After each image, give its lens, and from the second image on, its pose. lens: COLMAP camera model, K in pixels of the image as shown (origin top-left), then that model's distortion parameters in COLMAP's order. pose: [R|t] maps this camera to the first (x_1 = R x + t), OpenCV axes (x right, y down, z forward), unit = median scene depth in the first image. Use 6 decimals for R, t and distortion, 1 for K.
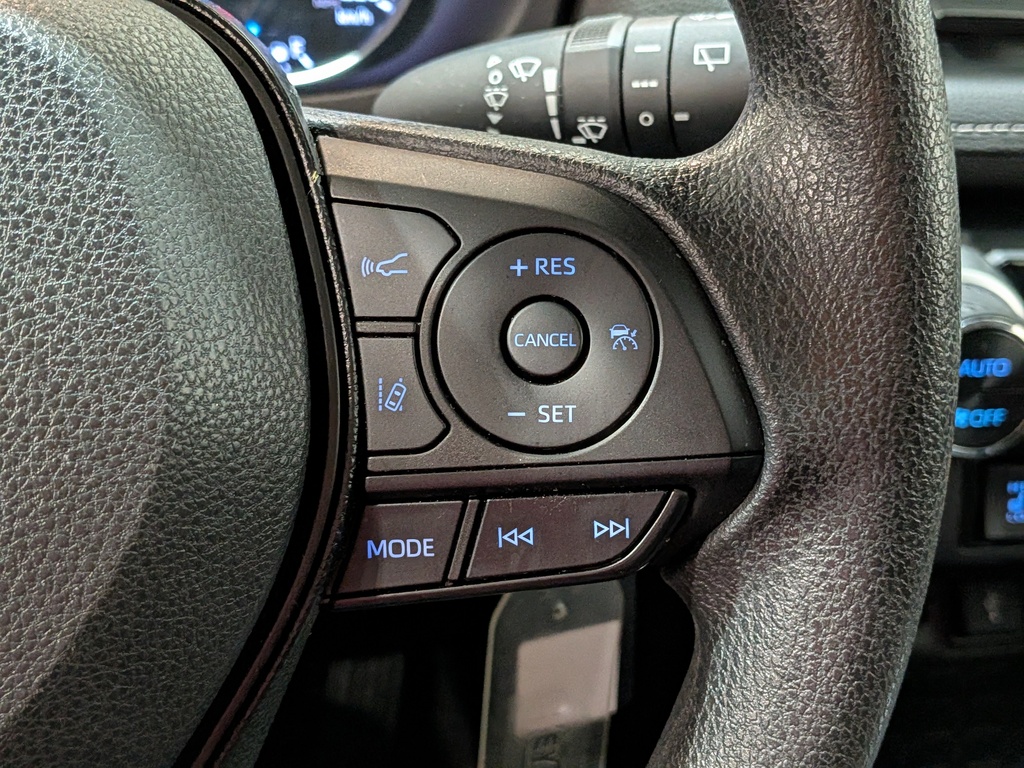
lens RADIAL K [[1496.9, 0, 511.1], [0, 1496.9, 400.0], [0, 0, 1]] dist [0.085750, -0.074155]
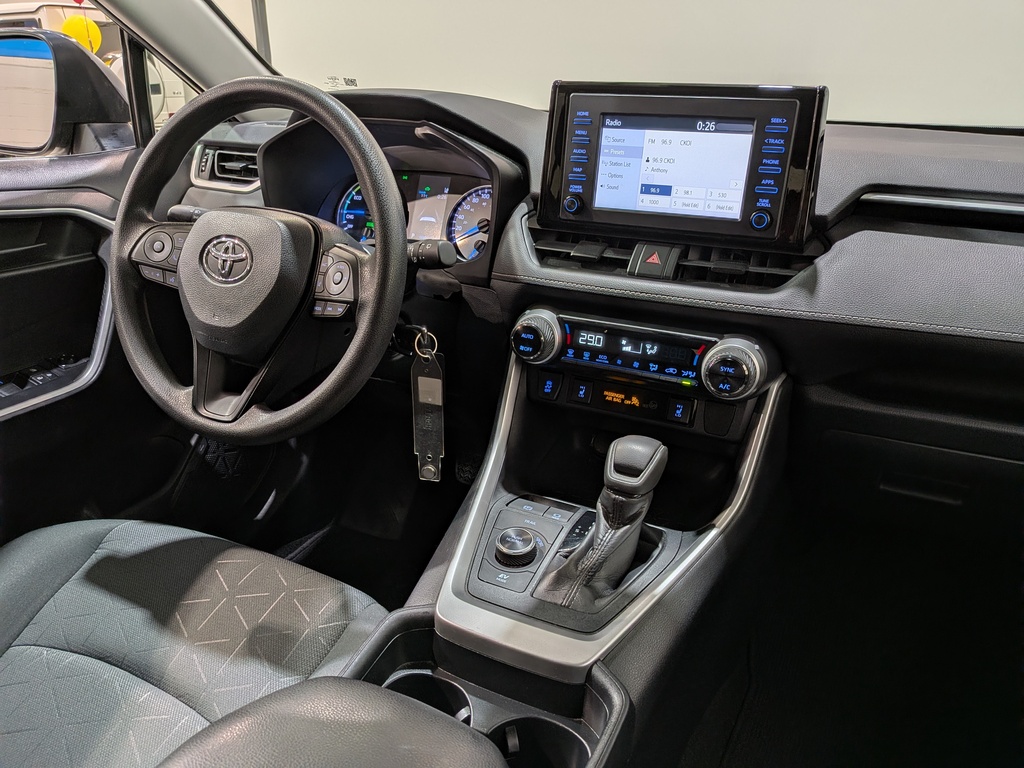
lens RADIAL K [[732.5, 0, 503.4], [0, 732.5, 398.9], [0, 0, 1]] dist [0.119479, -0.252553]
pose [[0.792111, 0.199221, -0.576950, 2.435655], [-0.252211, 0.967596, -0.012156, 0.309547], [0.555832, 0.155142, 0.816689, -1.060761]]
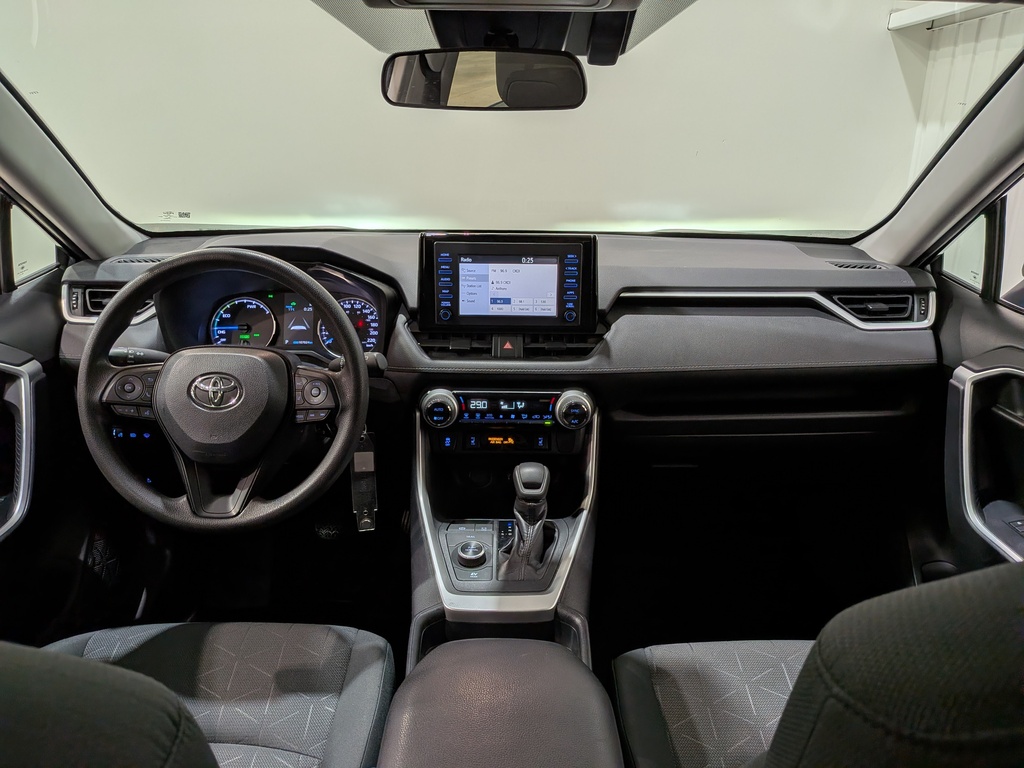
lens RADIAL K [[733.1, 0, 514.9], [0, 733.1, 389.4], [0, 0, 1]] dist [0.092615, -0.185258]
pose [[0.981407, 0.017959, -0.191095, 1.929386], [-0.045439, 0.989050, -0.140412, 0.480870], [0.186481, 0.146485, 0.971477, -2.872923]]
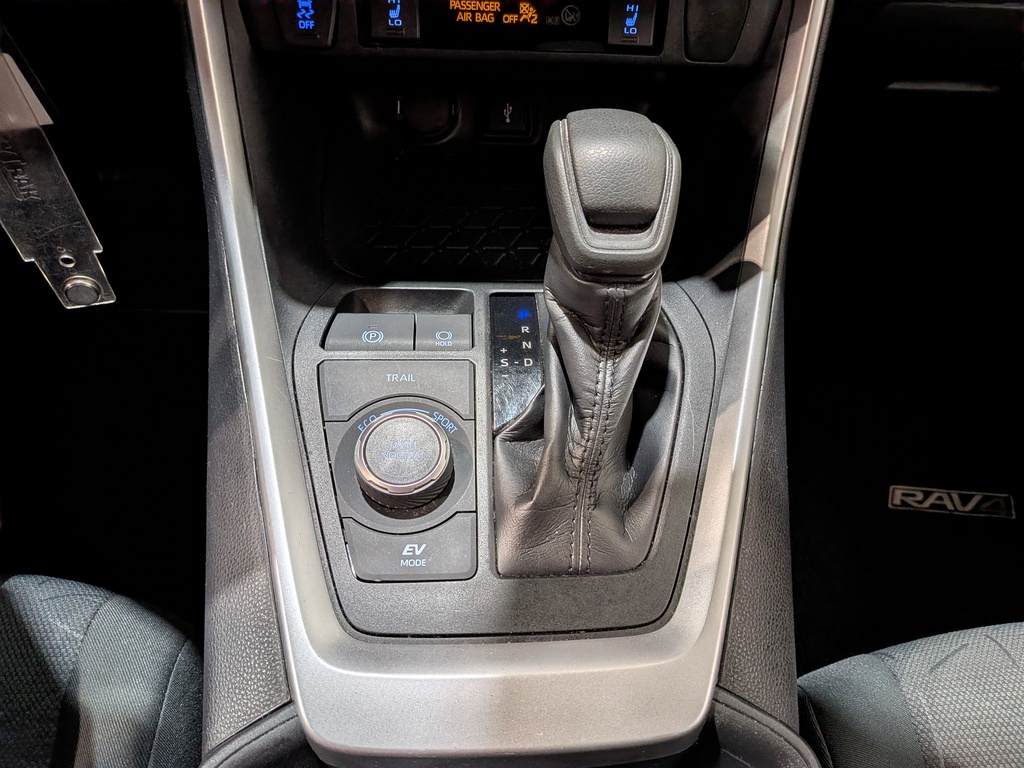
lens RADIAL K [[741.3, 0, 526.0], [0, 741.3, 400.2], [0, 0, 1]] dist [0.061017, -0.122996]
pose [[0.988744, 0.118289, -0.091614, 1.161371], [-0.066954, 0.897404, 0.436100, 0.165109], [0.133801, -0.425057, 0.895223, 0.443966]]
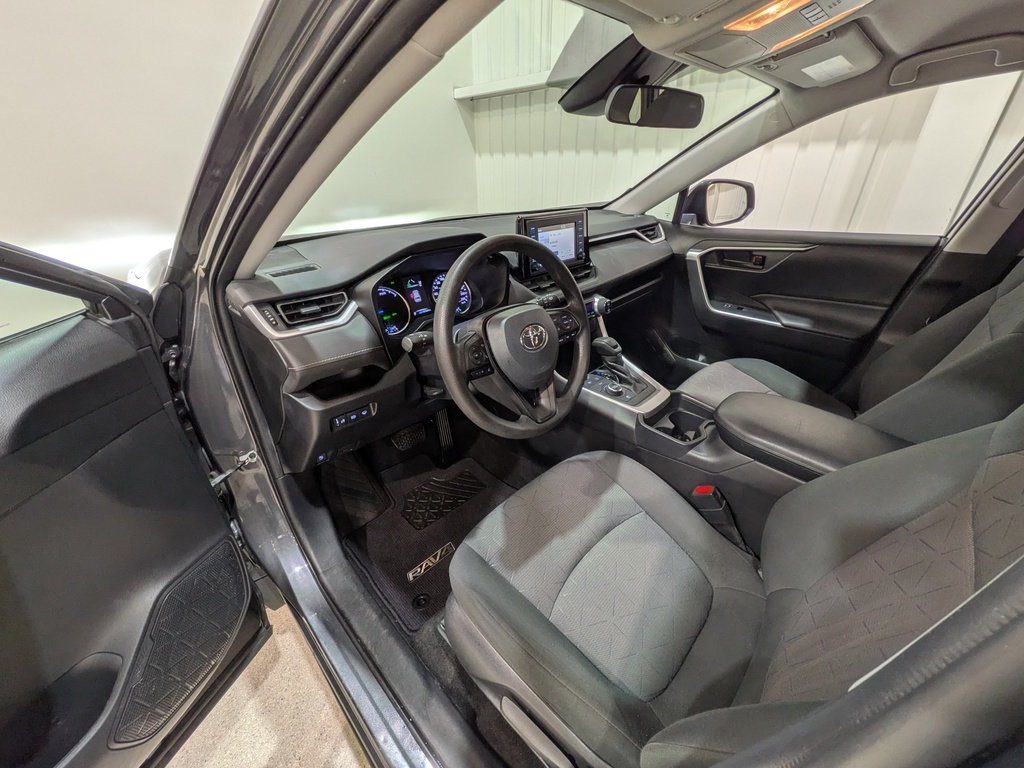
lens RADIAL K [[397.9, 0, 512.0], [0, 397.9, 384.0], [0, 0, 1]] dist [0.000147, 0.000003]
pose [[0.826364, -0.321989, 0.462001, -2.172221], [0.303915, 0.945674, 0.115481, -0.073496], [-0.474086, 0.044980, 0.879329, -1.845108]]
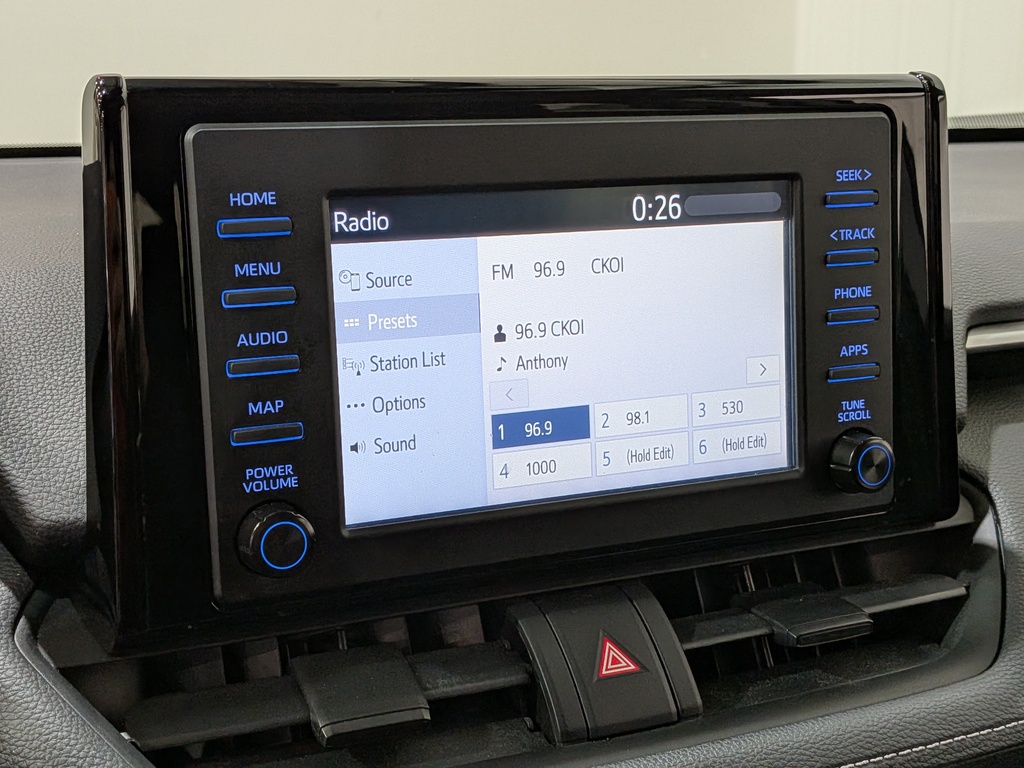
lens RADIAL K [[1496.5, 0, 491.6], [0, 1496.5, 380.6], [0, 0, 1]] dist [0.092248, -0.131072]
pose [[0.971136, -0.101827, 0.215698, 0.380882], [0.150503, 0.963149, -0.222920, -0.457634], [-0.185050, 0.248949, 0.950674, 0.067705]]
